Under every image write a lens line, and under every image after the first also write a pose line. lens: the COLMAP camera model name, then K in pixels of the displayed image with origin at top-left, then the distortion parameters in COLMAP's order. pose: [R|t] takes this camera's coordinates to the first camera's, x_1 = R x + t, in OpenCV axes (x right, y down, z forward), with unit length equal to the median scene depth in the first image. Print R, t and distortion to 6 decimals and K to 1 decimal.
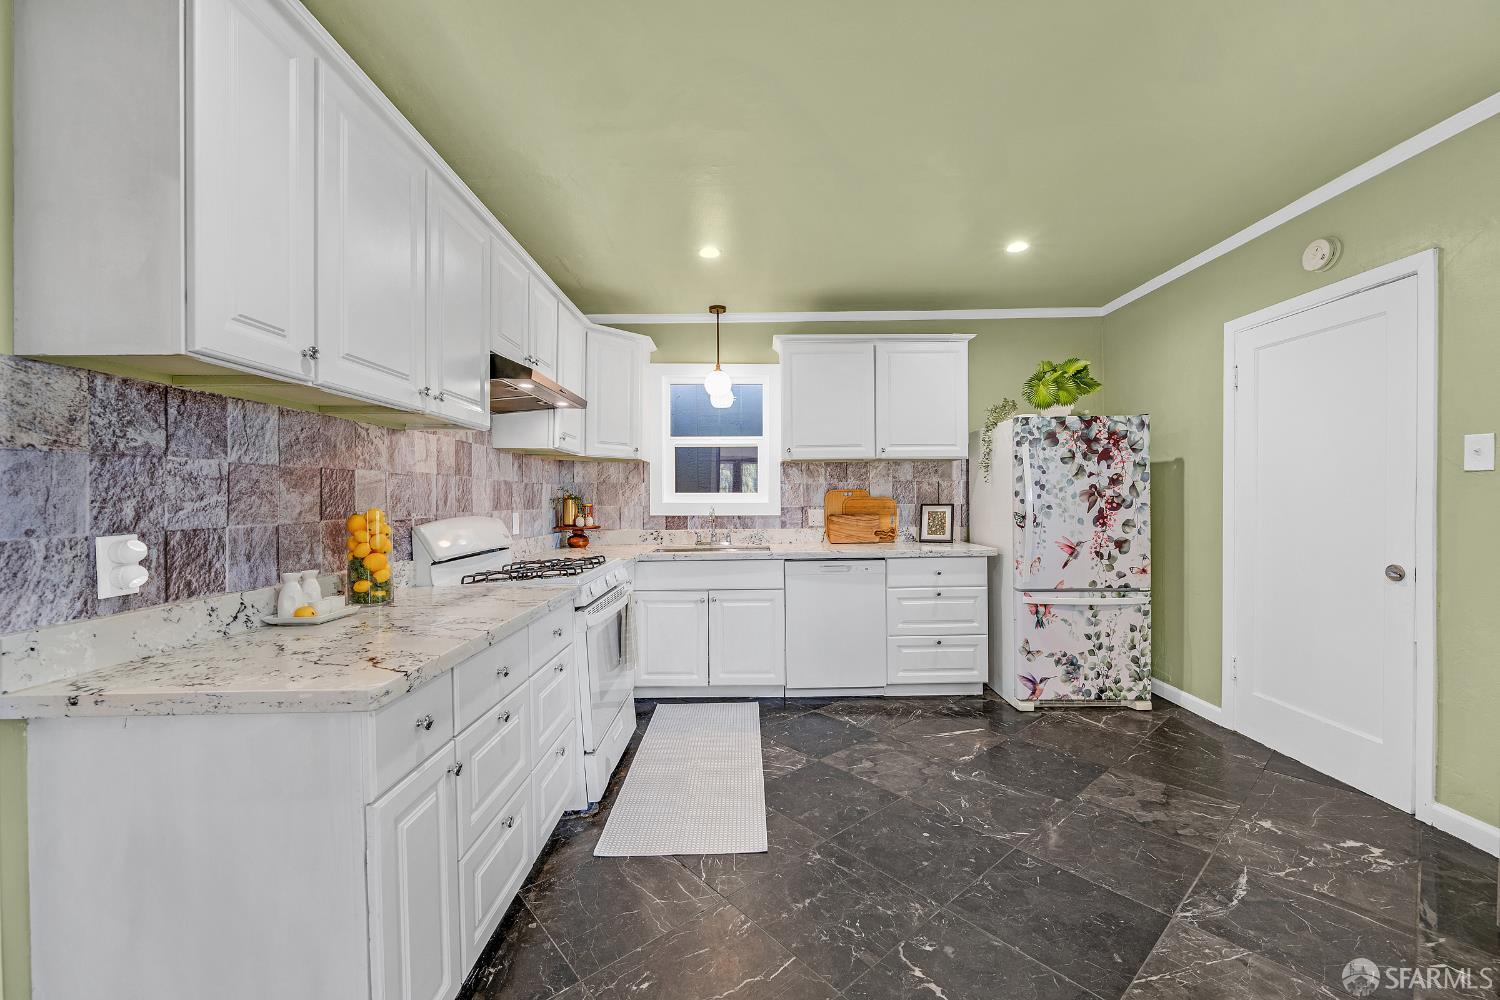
lens RADIAL K [[592.2, 0, 750.0], [0, 592.2, 500.0], [0, 0, 1]] dist [-0.003263, 0.000040]
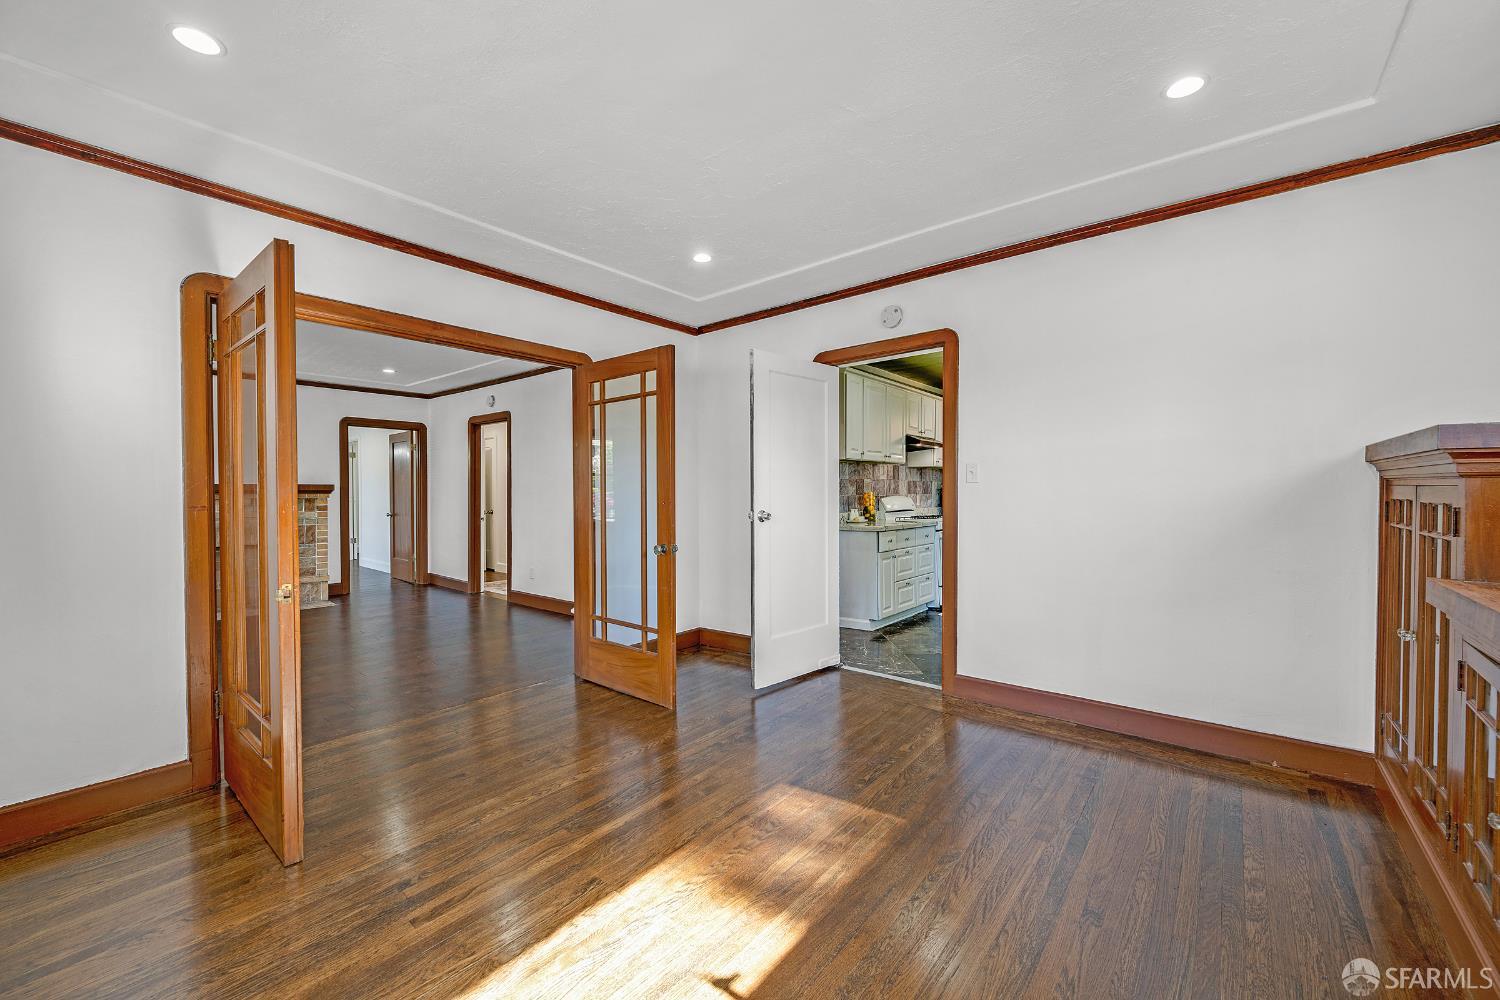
lens RADIAL K [[592.2, 0, 750.0], [0, 592.2, 500.0], [0, 0, 1]] dist [-0.003263, 0.000040]
pose [[0.772115, 0.011407, -0.635381, 0.741553], [-0.002665, 0.999888, 0.014714, 0.012103], [0.635478, -0.009667, 0.772059, -1.559526]]
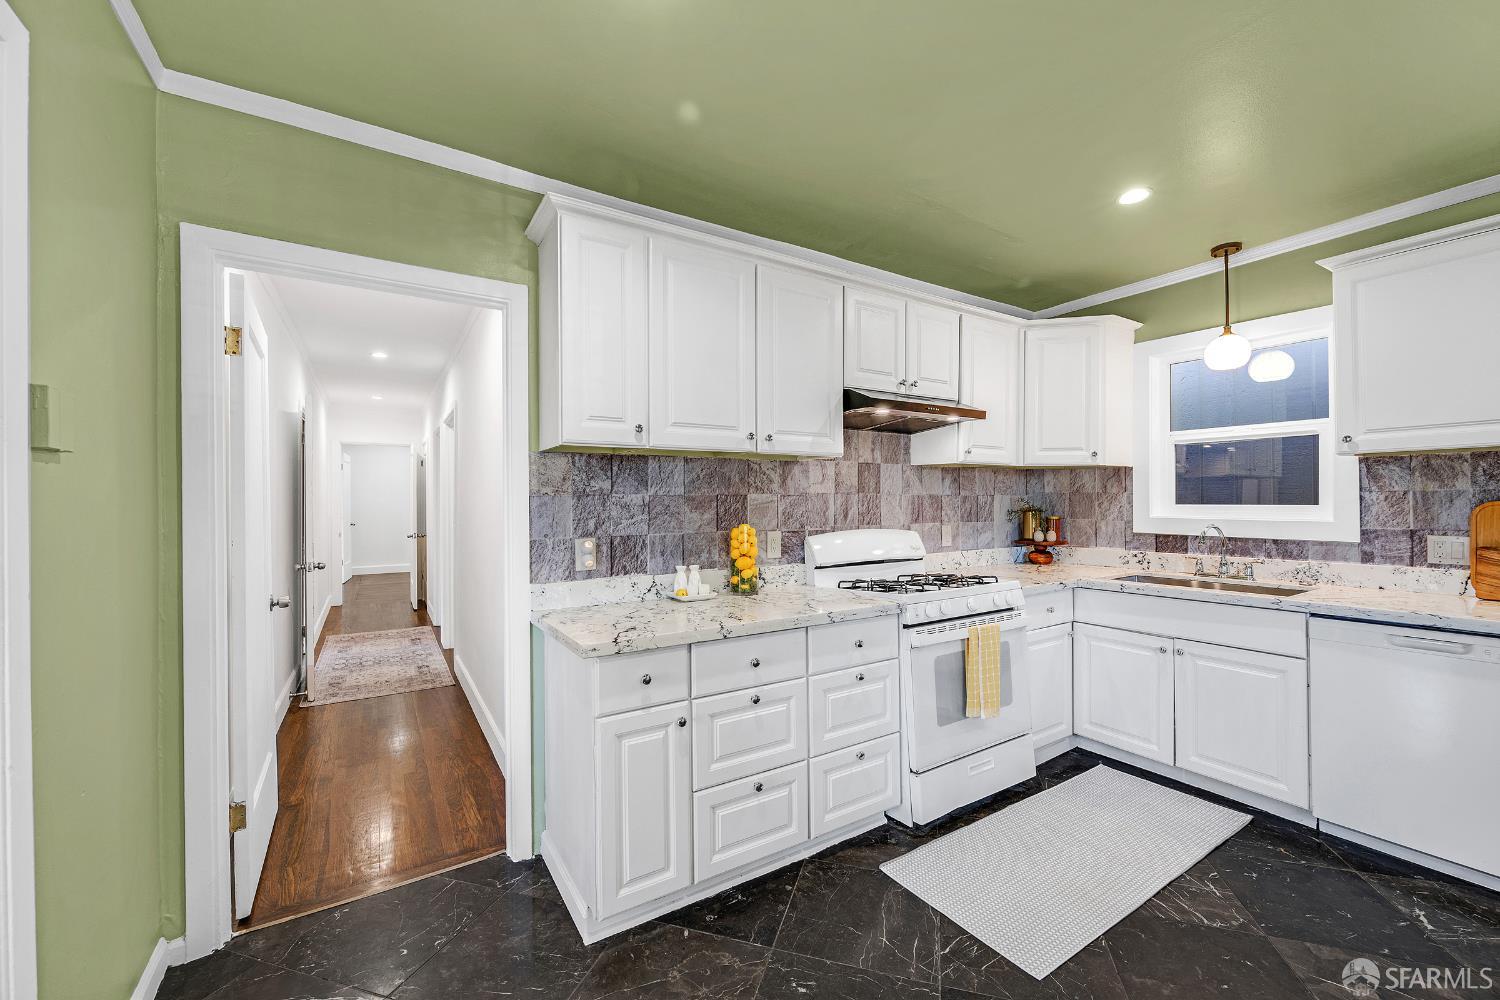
lens RADIAL K [[592.2, 0, 750.0], [0, 592.2, 500.0], [0, 0, 1]] dist [-0.003263, 0.000040]
pose [[0.532173, 0.000729, -0.846635, 0.432604], [-0.000843, 1.000000, 0.000331, -0.033580], [0.846635, 0.000537, 0.532174, 0.235007]]
